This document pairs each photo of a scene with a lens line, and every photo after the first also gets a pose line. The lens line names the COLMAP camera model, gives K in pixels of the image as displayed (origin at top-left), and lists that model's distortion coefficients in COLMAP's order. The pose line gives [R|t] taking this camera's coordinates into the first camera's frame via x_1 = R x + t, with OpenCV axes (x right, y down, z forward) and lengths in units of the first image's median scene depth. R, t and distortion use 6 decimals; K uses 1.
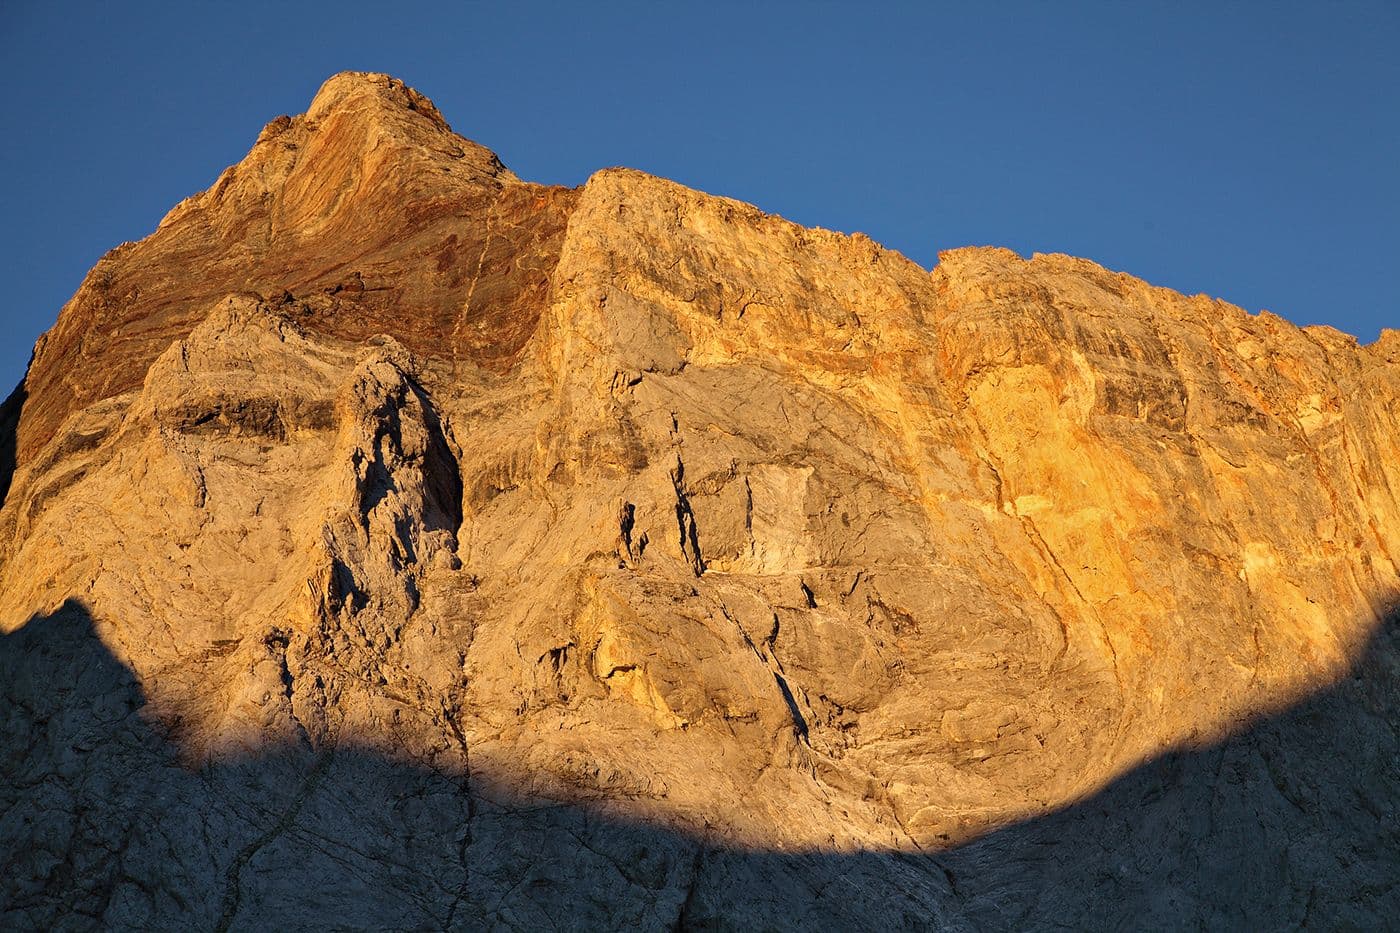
lens RADIAL K [[3215.4, 0, 733.3], [0, 3215.4, 478.3], [0, 0, 1]] dist [0.387177, 0.000000]
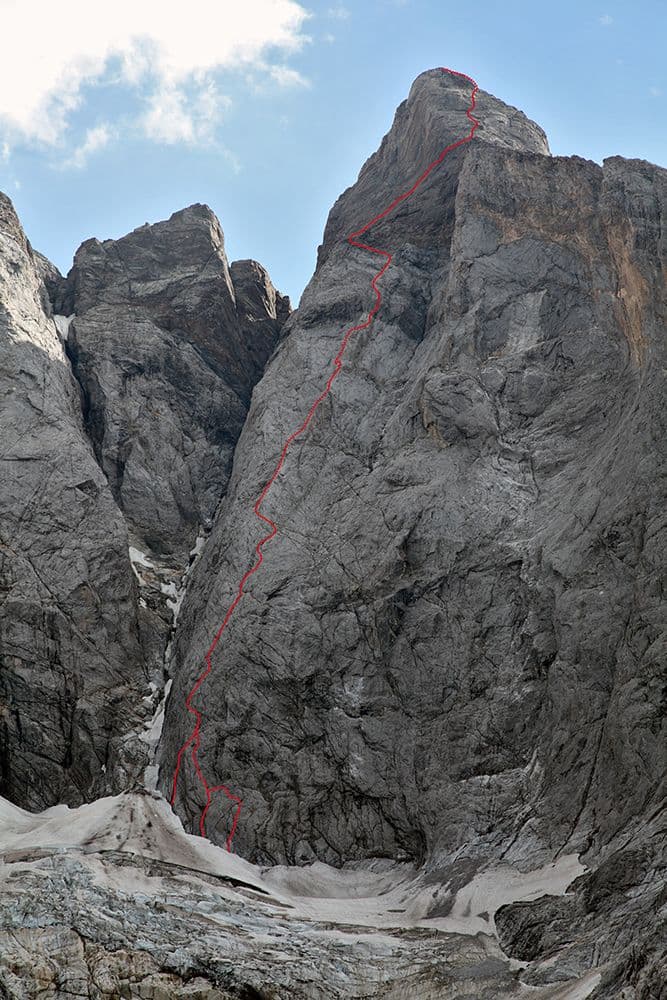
lens RADIAL K [[2805.6, 0, 314.1], [0, 2805.6, 500.5], [0, 0, 1]] dist [0.931104, 0.000000]
pose [[0.851483, -0.174905, -0.494353, 0.851185], [0.280038, 0.948717, 0.146680, -0.202021], [0.443346, -0.263333, 0.856796, -0.784623]]
